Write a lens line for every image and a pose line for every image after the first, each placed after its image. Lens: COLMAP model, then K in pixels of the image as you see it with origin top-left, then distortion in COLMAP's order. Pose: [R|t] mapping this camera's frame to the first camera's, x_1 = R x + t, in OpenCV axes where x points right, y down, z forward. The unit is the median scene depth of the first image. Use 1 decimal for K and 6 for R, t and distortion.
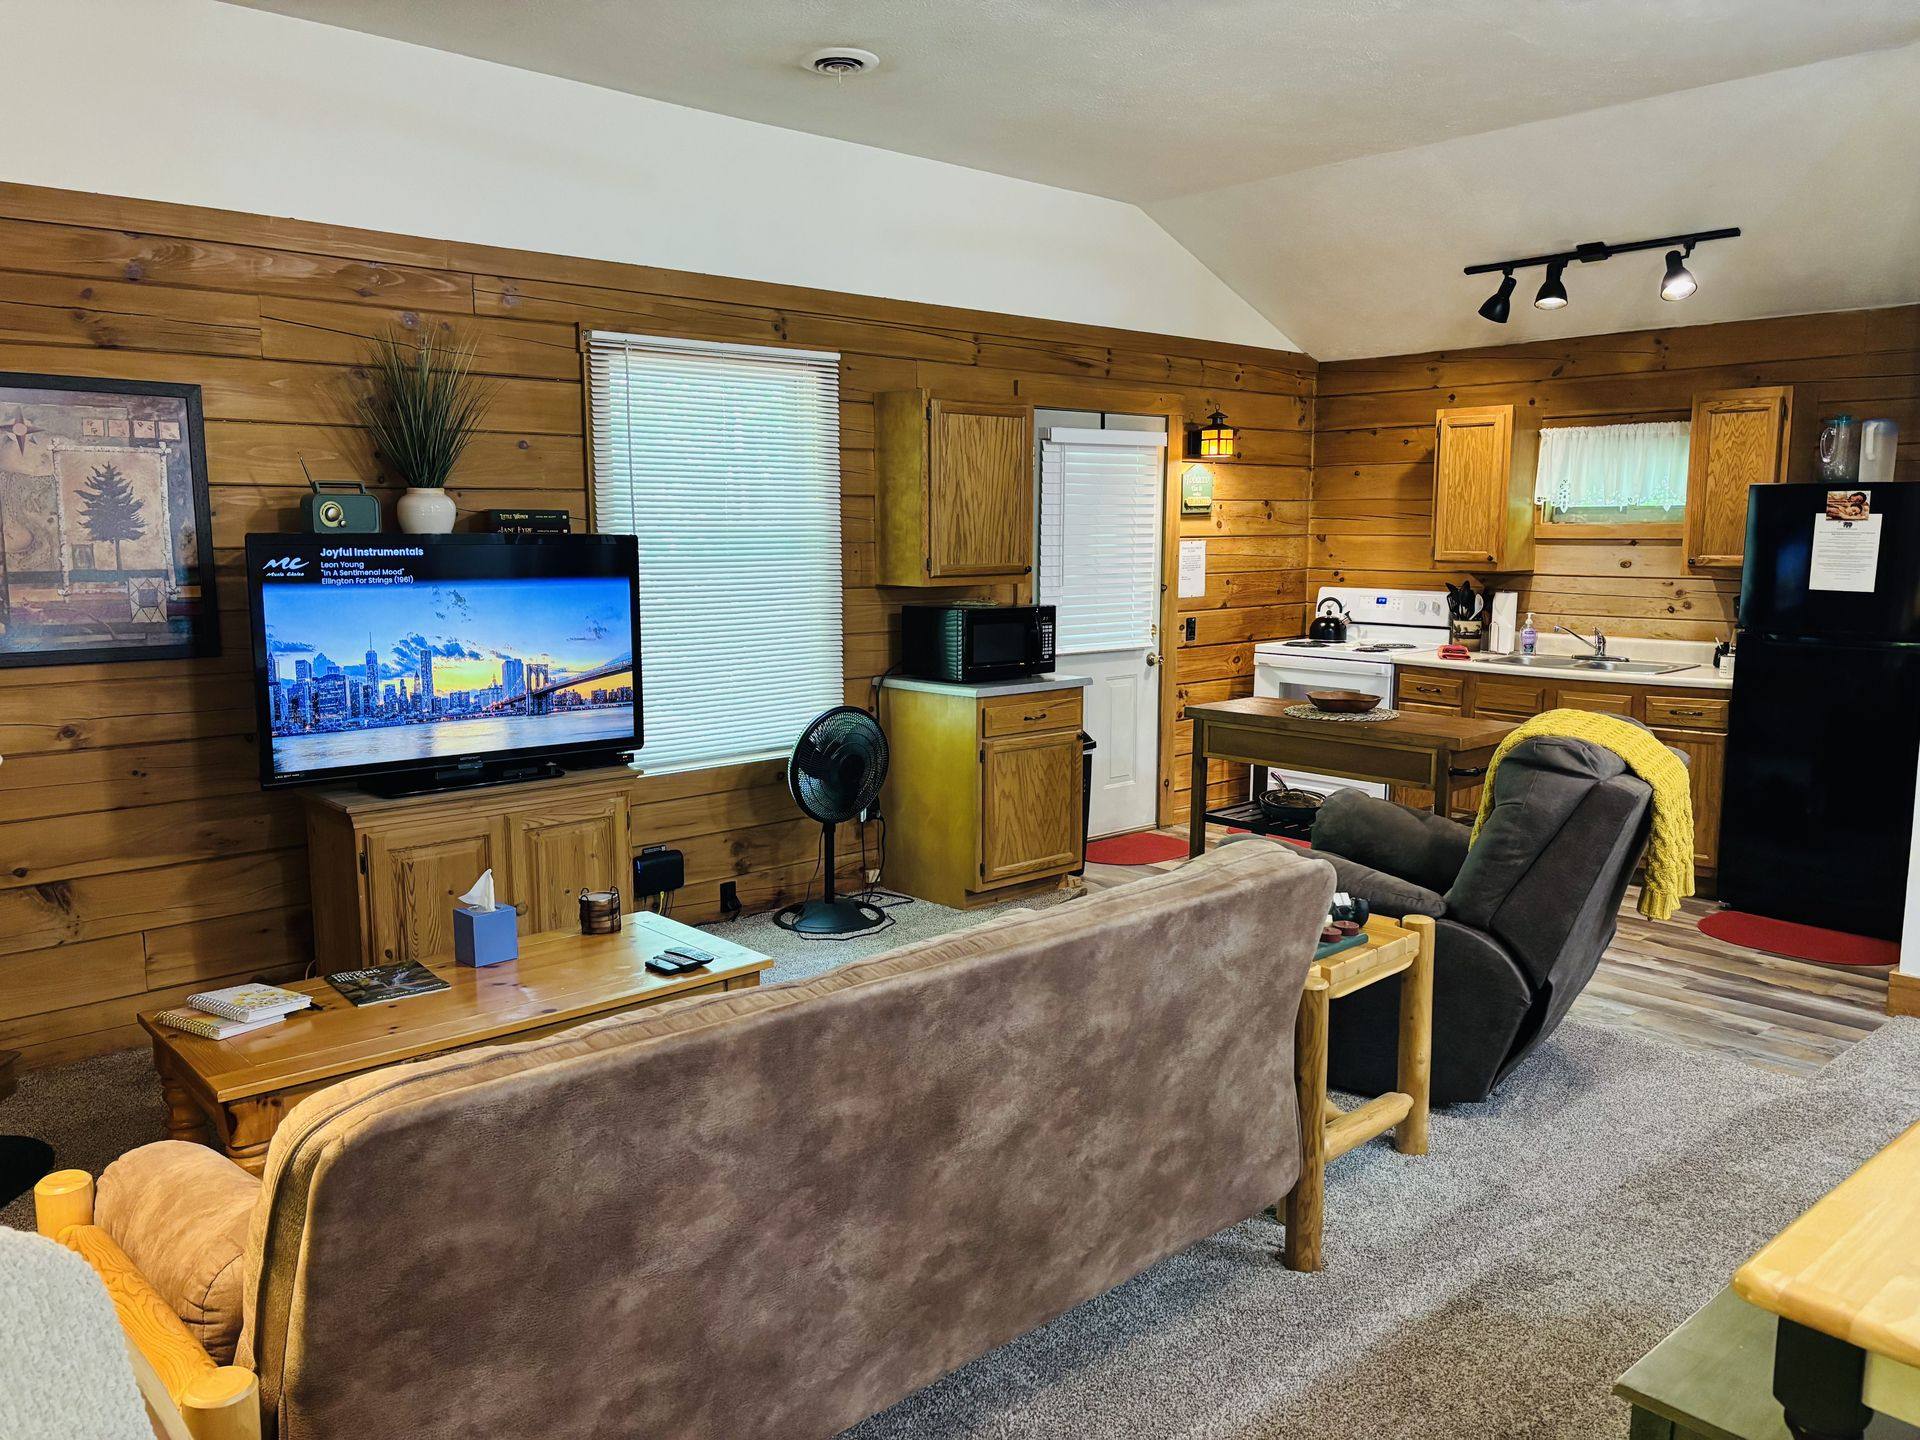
lens RADIAL K [[1452.3, 0, 954.8], [0, 1452.3, 723.7], [0, 0, 1]] dist [0.053587, -0.058474]
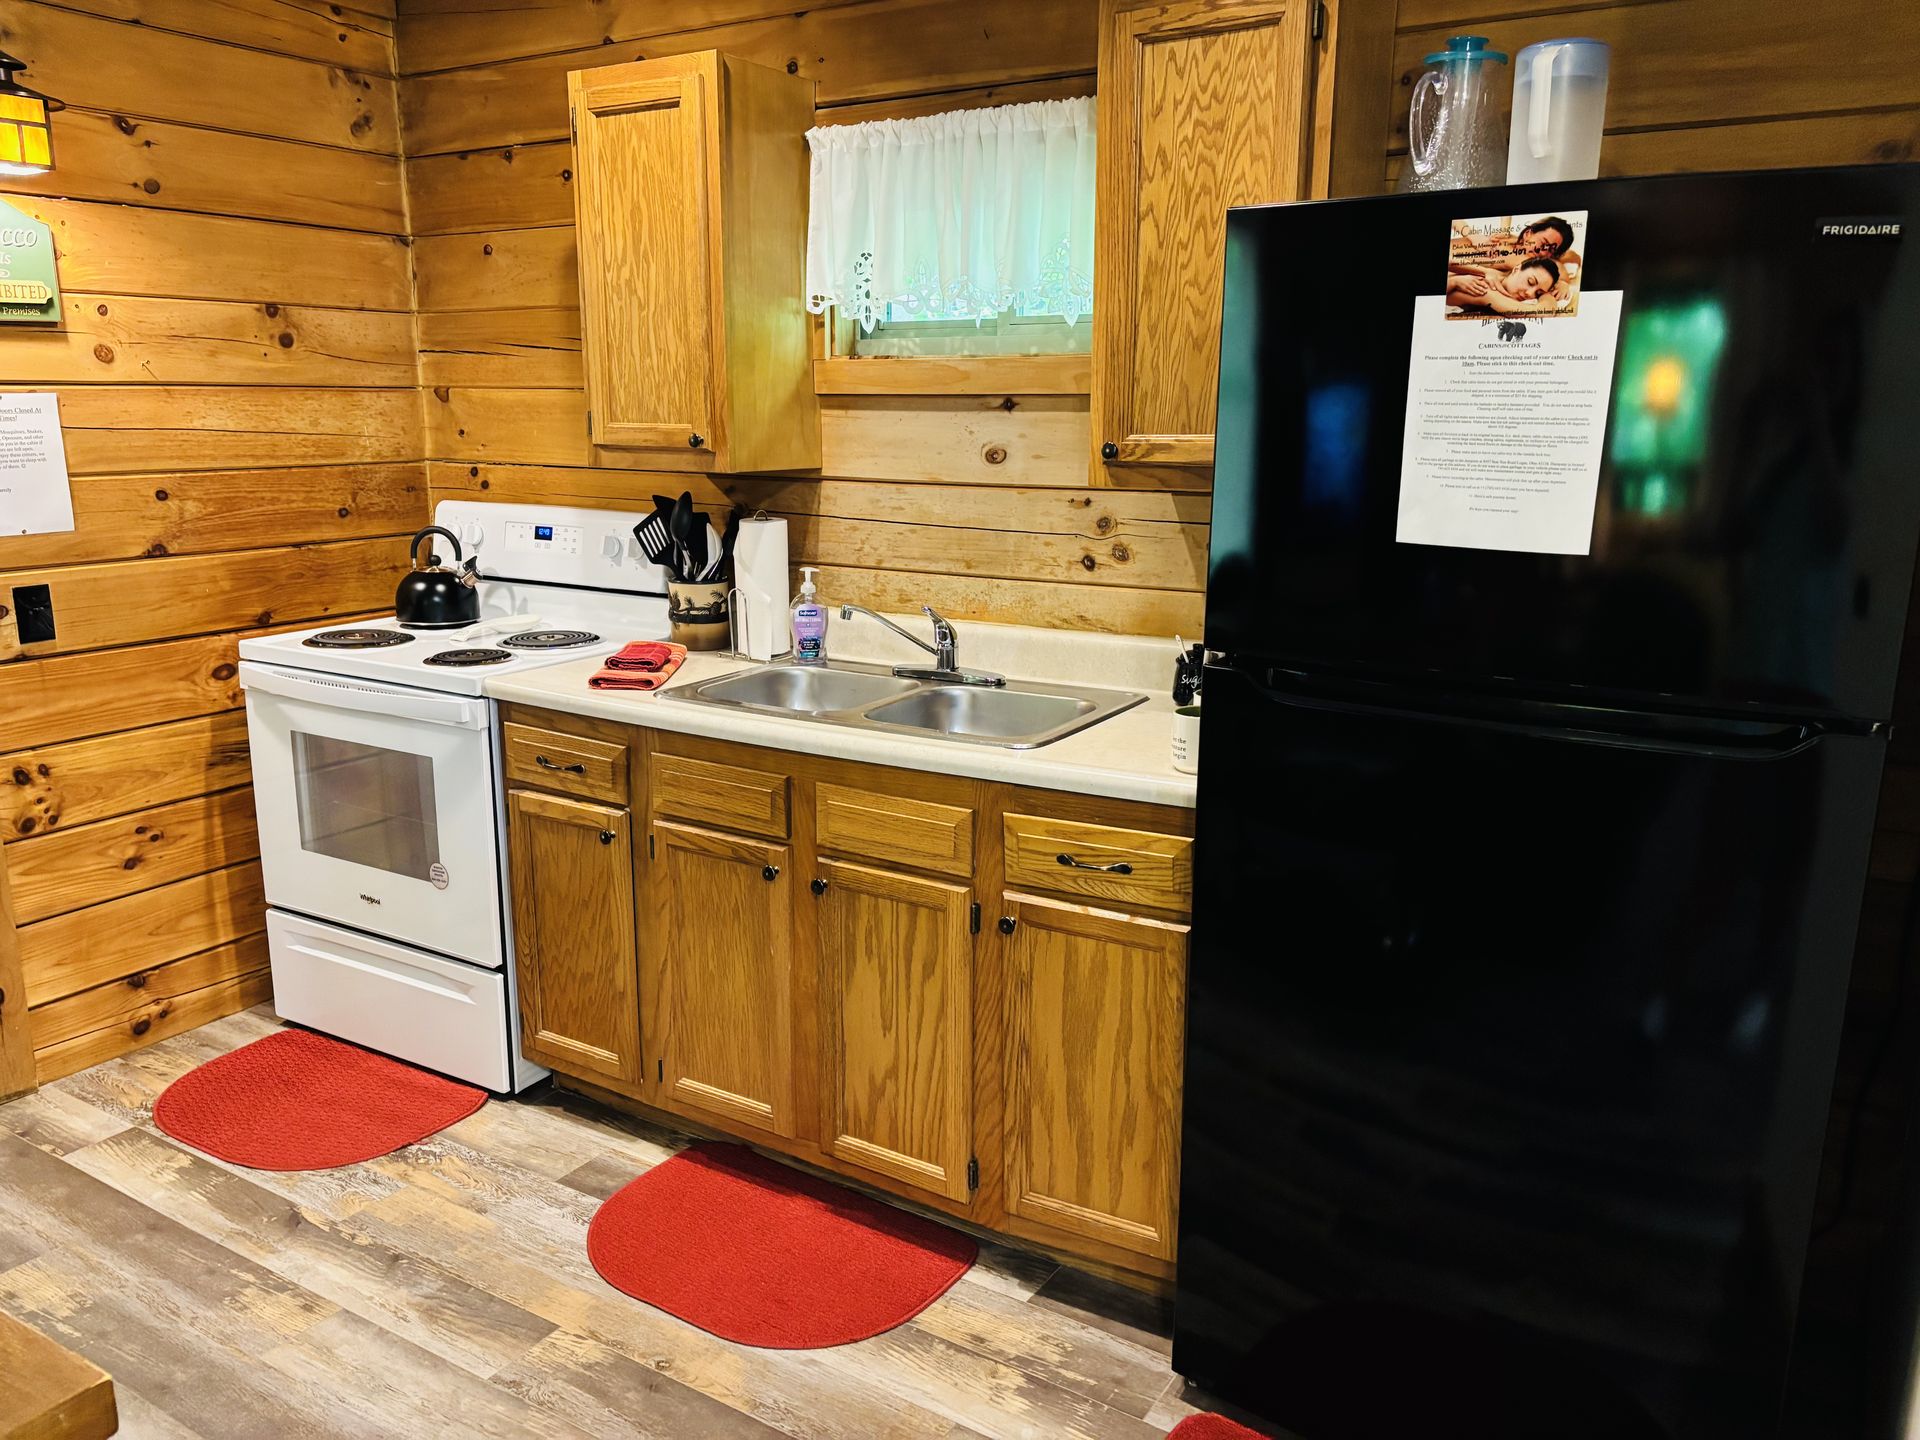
lens RADIAL K [[1452.3, 0, 967.7], [0, 1452.3, 730.9], [0, 0, 1]] dist [0.053587, -0.058474]
pose [[0.959847, -0.057818, 0.274500, 0.316313], [0.033961, 0.995282, 0.090886, -0.064883], [-0.278459, -0.077915, 0.957282, 0.564802]]
